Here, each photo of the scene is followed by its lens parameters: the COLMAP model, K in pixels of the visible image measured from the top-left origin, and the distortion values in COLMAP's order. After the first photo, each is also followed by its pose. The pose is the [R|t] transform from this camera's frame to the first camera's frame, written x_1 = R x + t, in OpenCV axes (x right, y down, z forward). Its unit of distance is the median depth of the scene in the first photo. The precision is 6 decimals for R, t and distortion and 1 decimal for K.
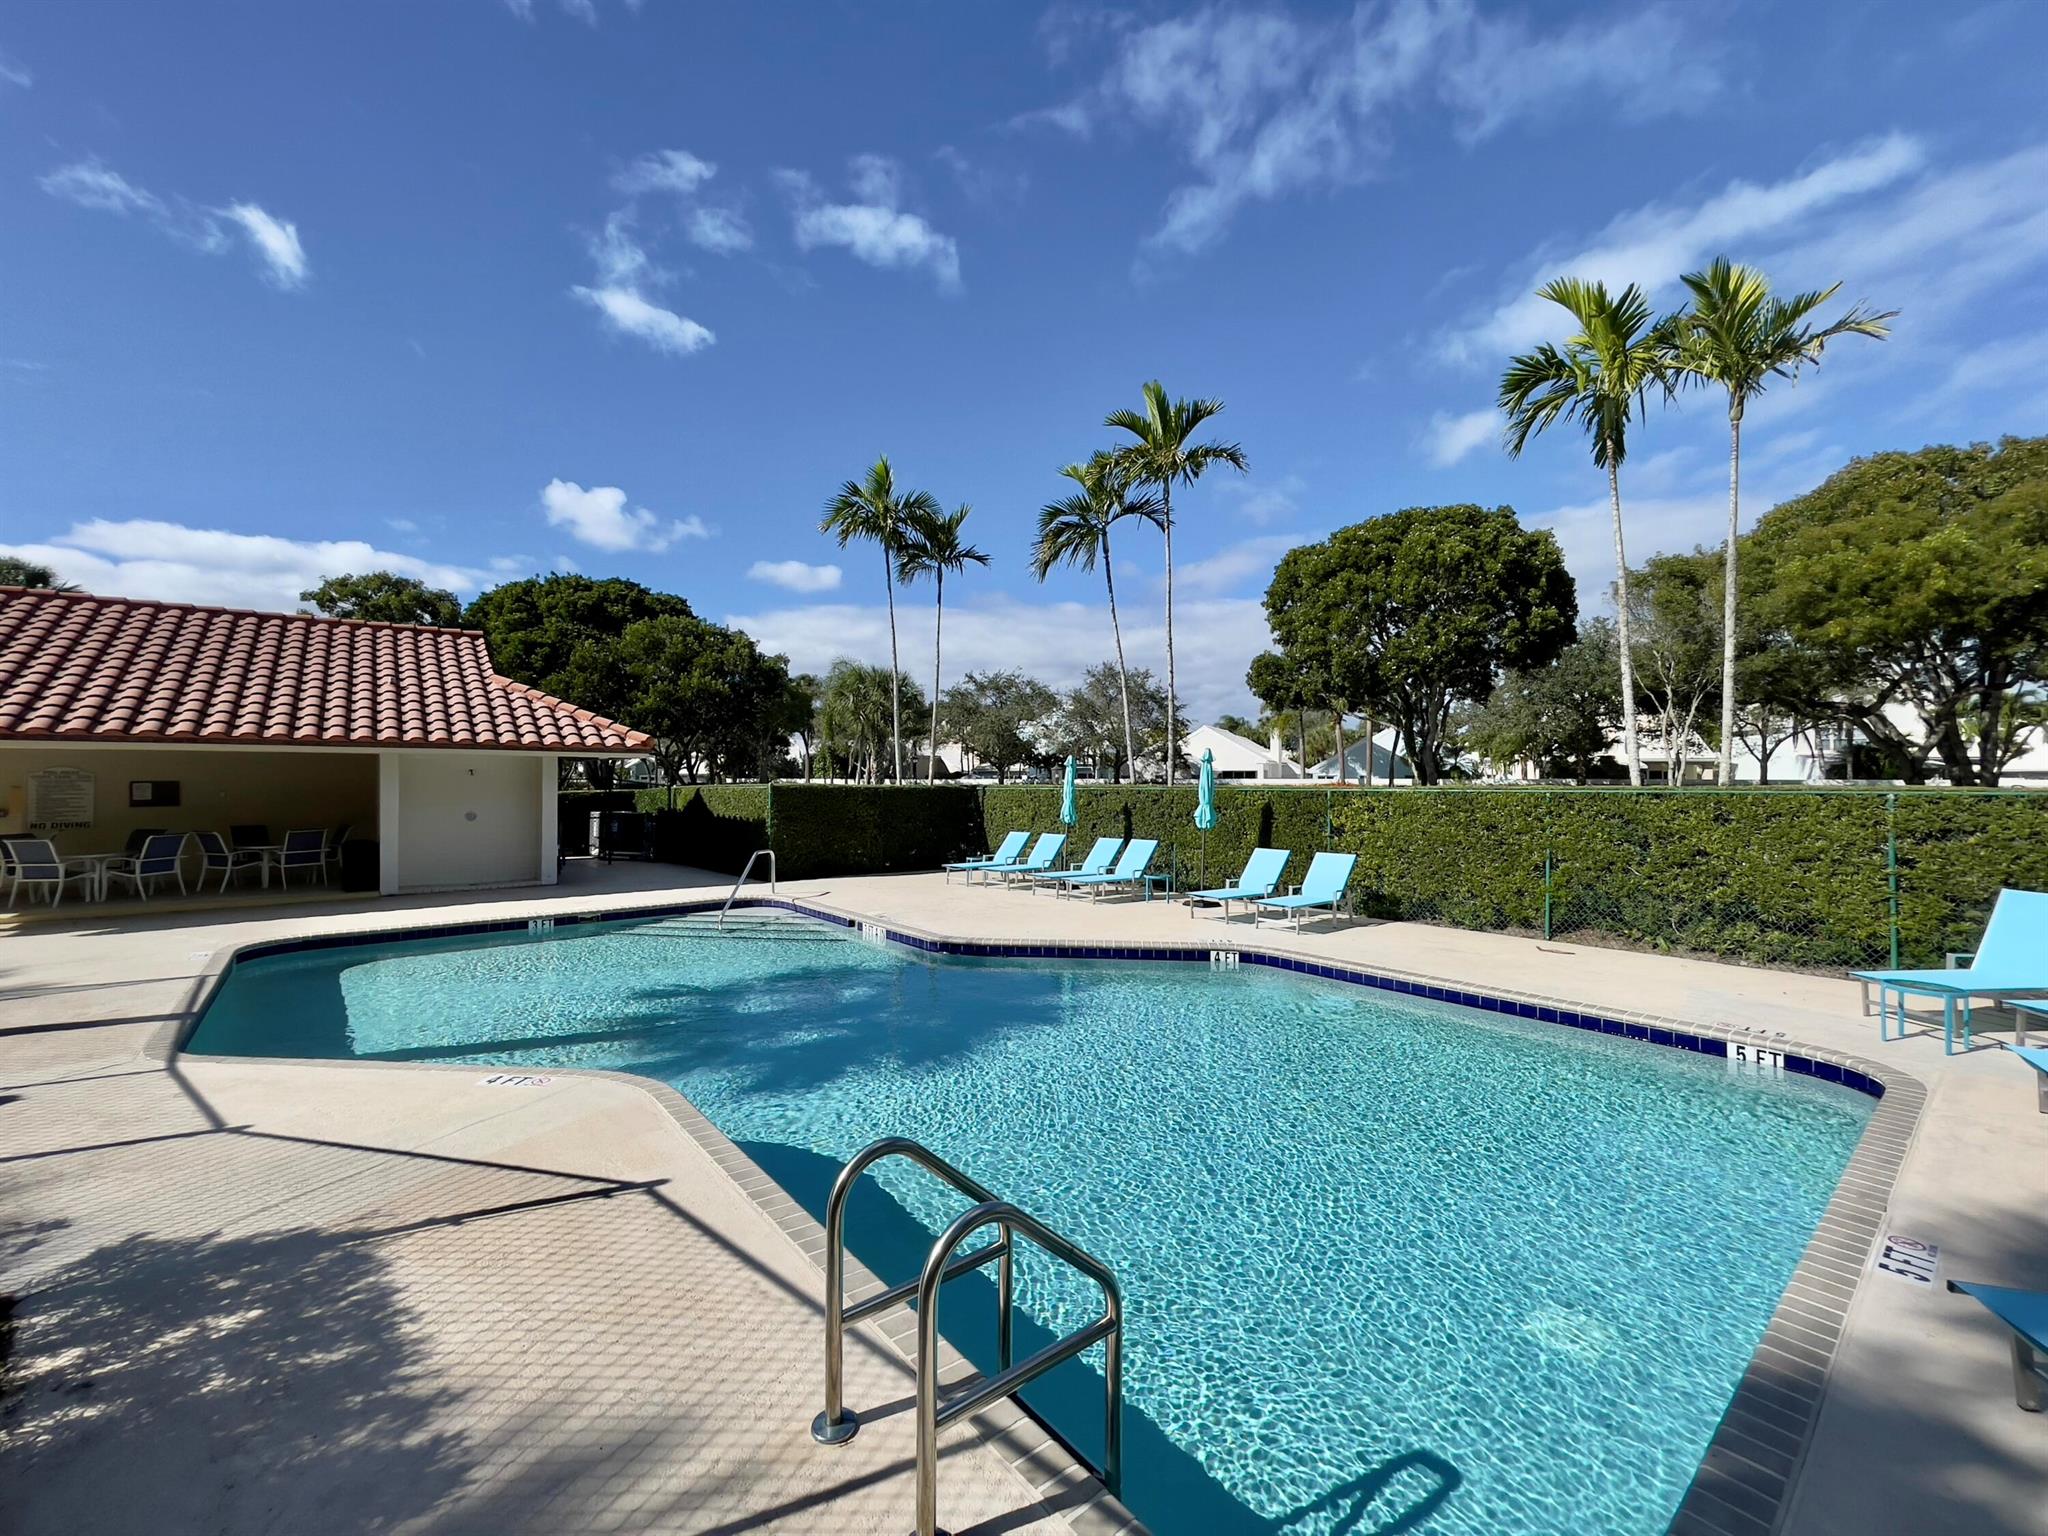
lens RADIAL K [[814.6, 0, 1022.4], [0, 814.6, 775.1], [0, 0, 1]] dist [-0.002060, -0.000298]
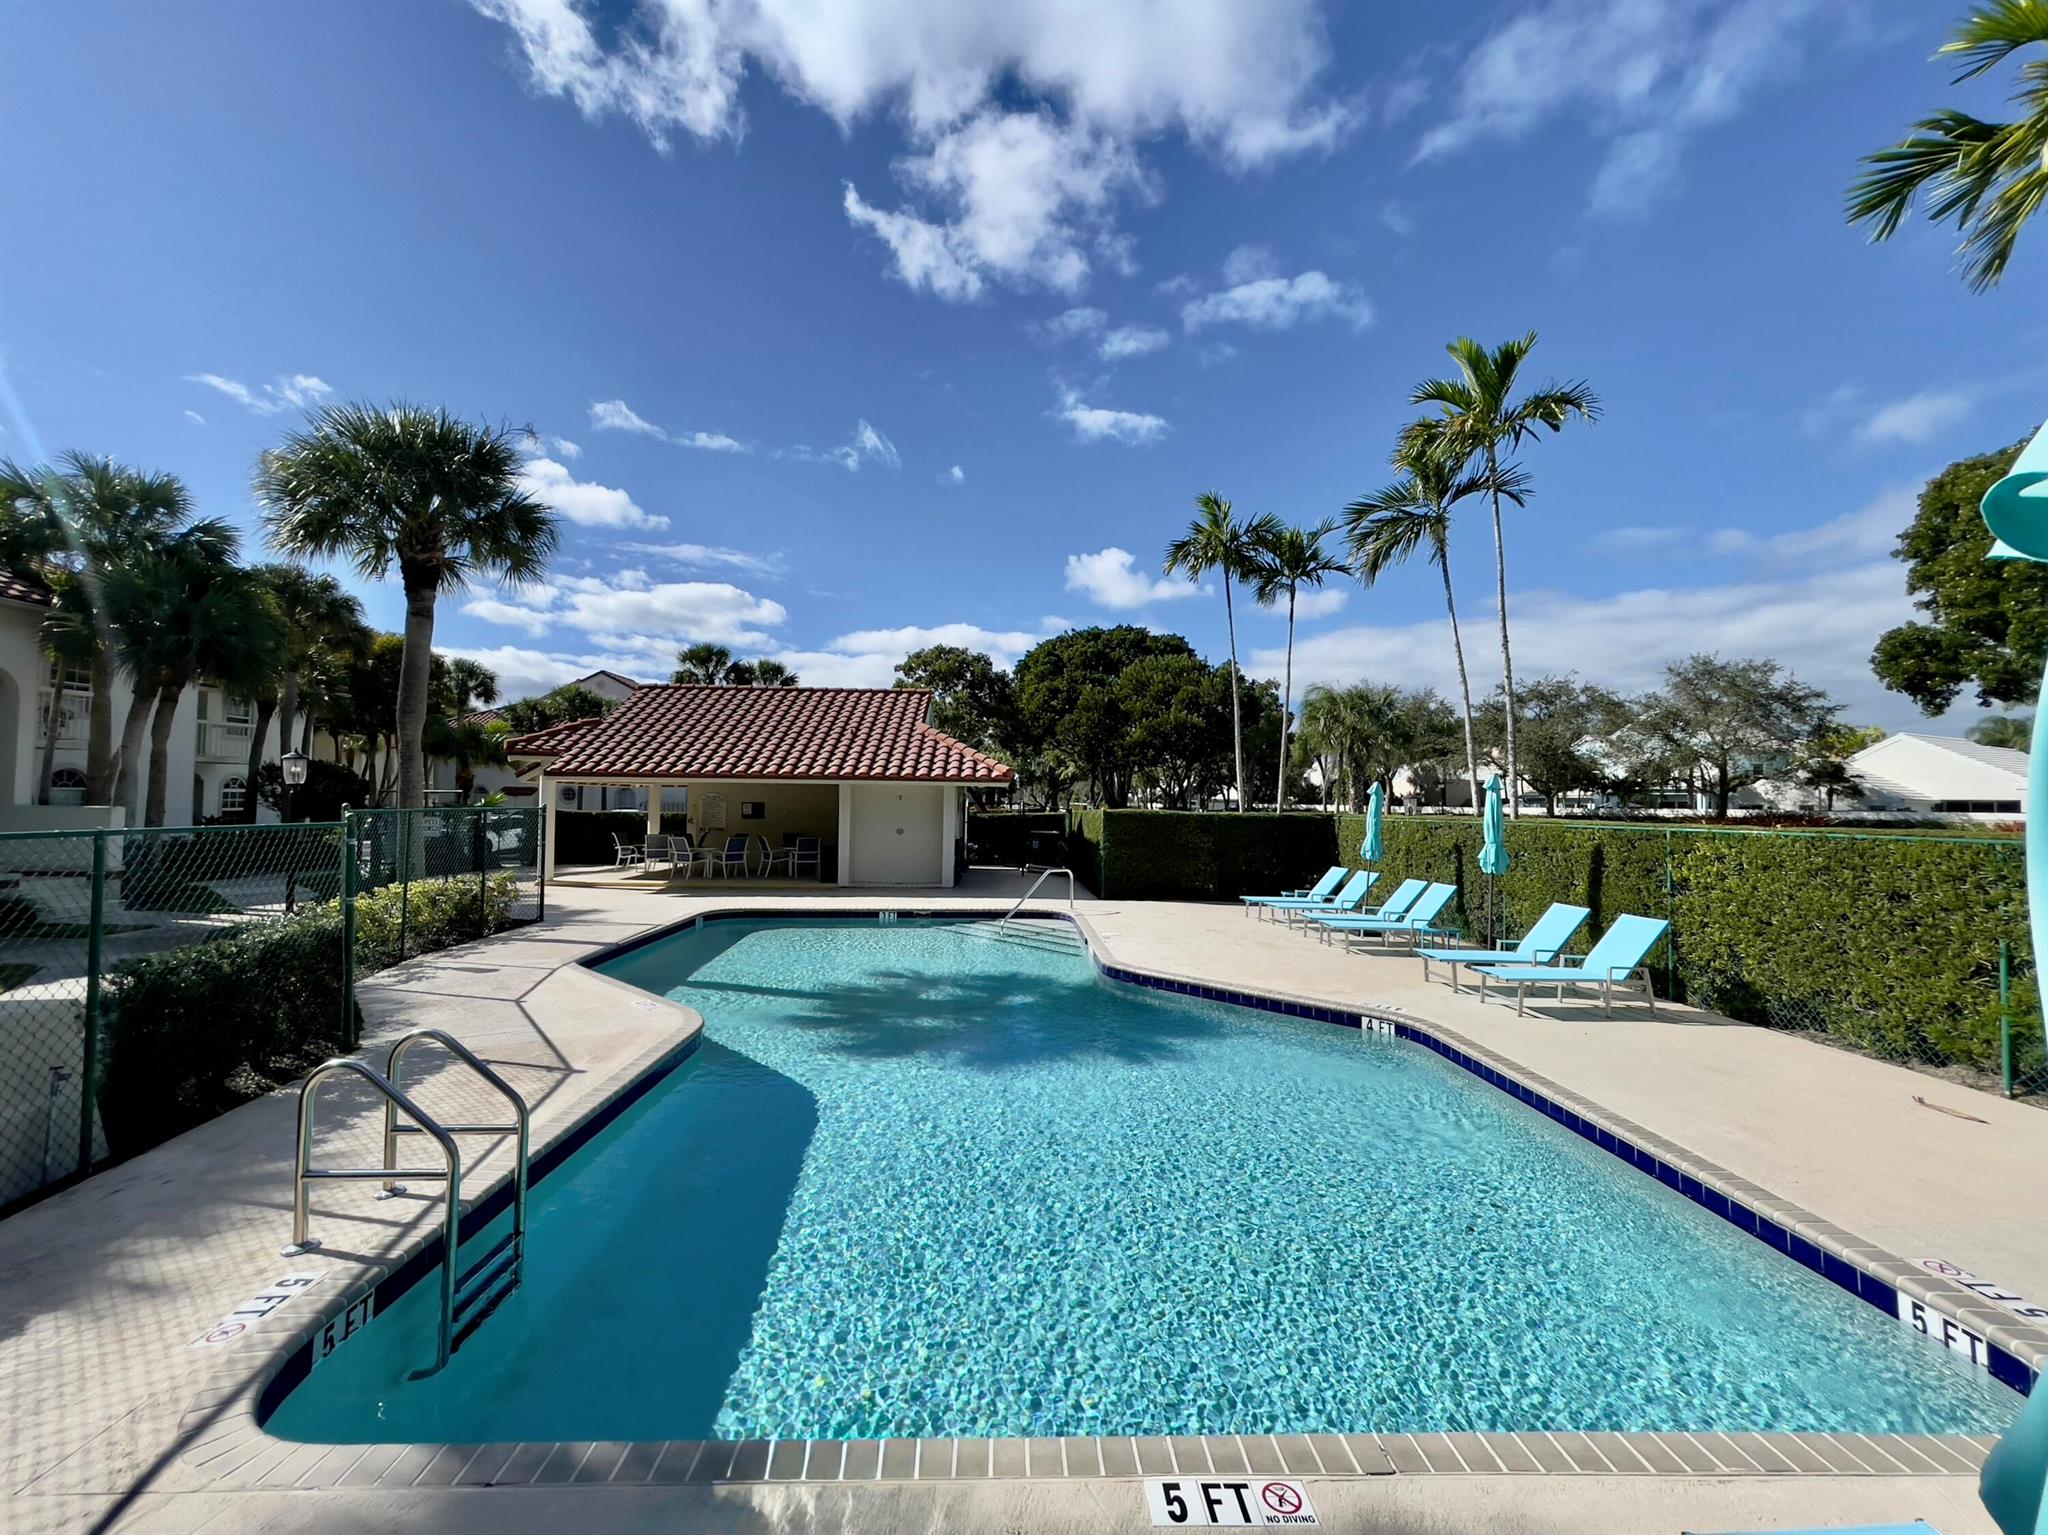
lens RADIAL K [[824.9, 0, 1036.9], [0, 824.9, 768.9], [0, 0, 1]] dist [-0.000330, -0.000082]
pose [[0.796350, -0.015883, -0.604628, 0.307681], [-0.007199, 0.999335, -0.035734, -0.004084], [0.604793, 0.032810, 0.795706, 0.069940]]
